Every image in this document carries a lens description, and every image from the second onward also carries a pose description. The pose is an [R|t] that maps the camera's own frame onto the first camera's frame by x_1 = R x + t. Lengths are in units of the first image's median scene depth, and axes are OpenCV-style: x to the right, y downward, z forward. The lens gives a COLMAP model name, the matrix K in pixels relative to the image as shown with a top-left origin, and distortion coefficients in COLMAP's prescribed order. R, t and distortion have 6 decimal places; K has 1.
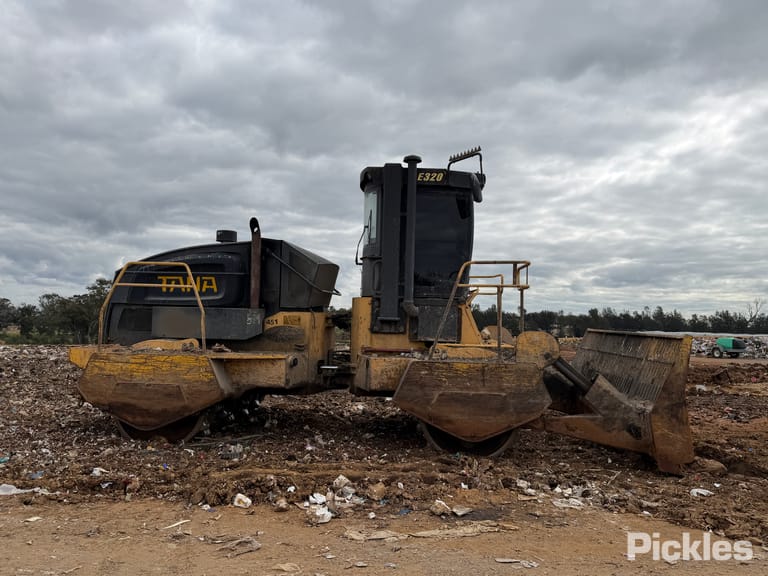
lens RADIAL K [[598.0, 0, 385.2], [0, 598.0, 291.4], [0, 0, 1]] dist [0.112828, -0.215771]
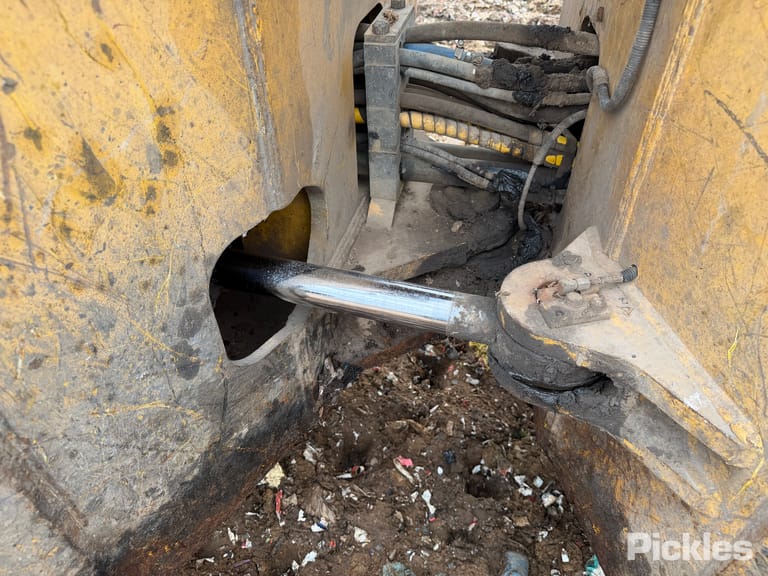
lens RADIAL K [[537.3, 0, 381.8], [0, 537.3, 287.1], [0, 0, 1]] dist [0.036317, -0.047315]
pose [[0.988679, 0.081072, -0.126260, -0.086496], [0.031196, 0.712017, 0.701469, 0.074592], [0.146769, -0.697466, 0.701427, 1.029912]]
